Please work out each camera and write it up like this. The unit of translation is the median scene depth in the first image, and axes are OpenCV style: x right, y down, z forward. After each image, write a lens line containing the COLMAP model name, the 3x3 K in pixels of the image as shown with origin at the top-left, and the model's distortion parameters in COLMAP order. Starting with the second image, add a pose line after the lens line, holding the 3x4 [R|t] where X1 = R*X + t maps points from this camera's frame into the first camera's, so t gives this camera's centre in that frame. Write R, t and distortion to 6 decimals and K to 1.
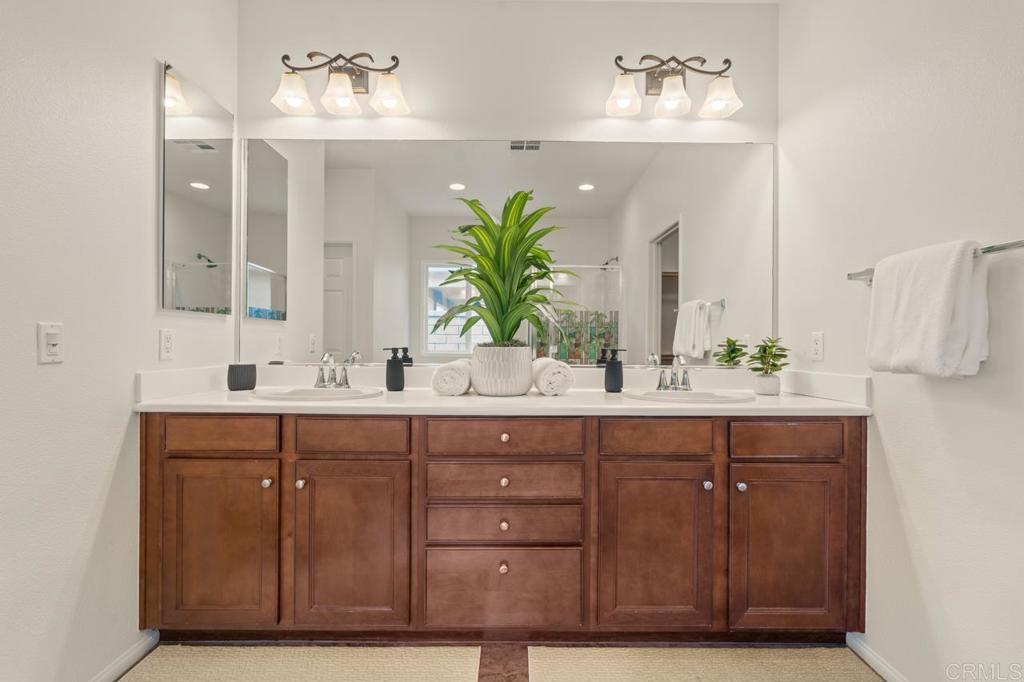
lens RADIAL K [[457.1, 0, 512.0], [0, 457.1, 341.0], [0, 0, 1]] dist [-0.000299, 0.000043]
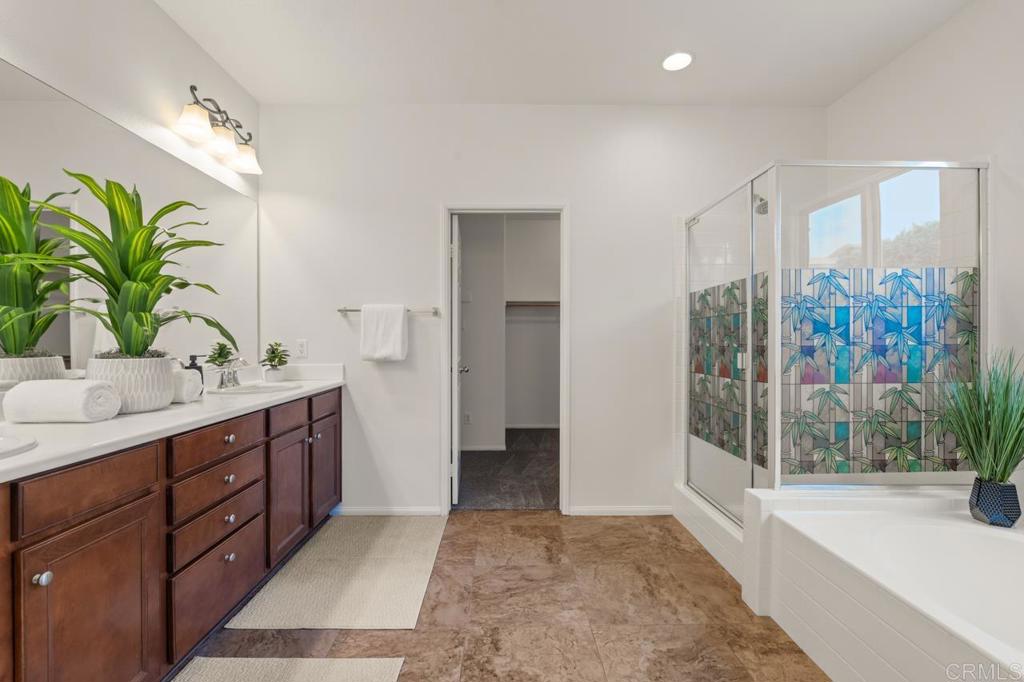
lens RADIAL K [[457.1, 0, 512.0], [0, 457.1, 341.0], [0, 0, 1]] dist [-0.000299, 0.000043]
pose [[-0.021011, -0.007635, 0.999750, -0.959017], [0.000933, 0.999970, 0.007656, -0.026343], [-0.999779, 0.001094, -0.021003, 0.294340]]
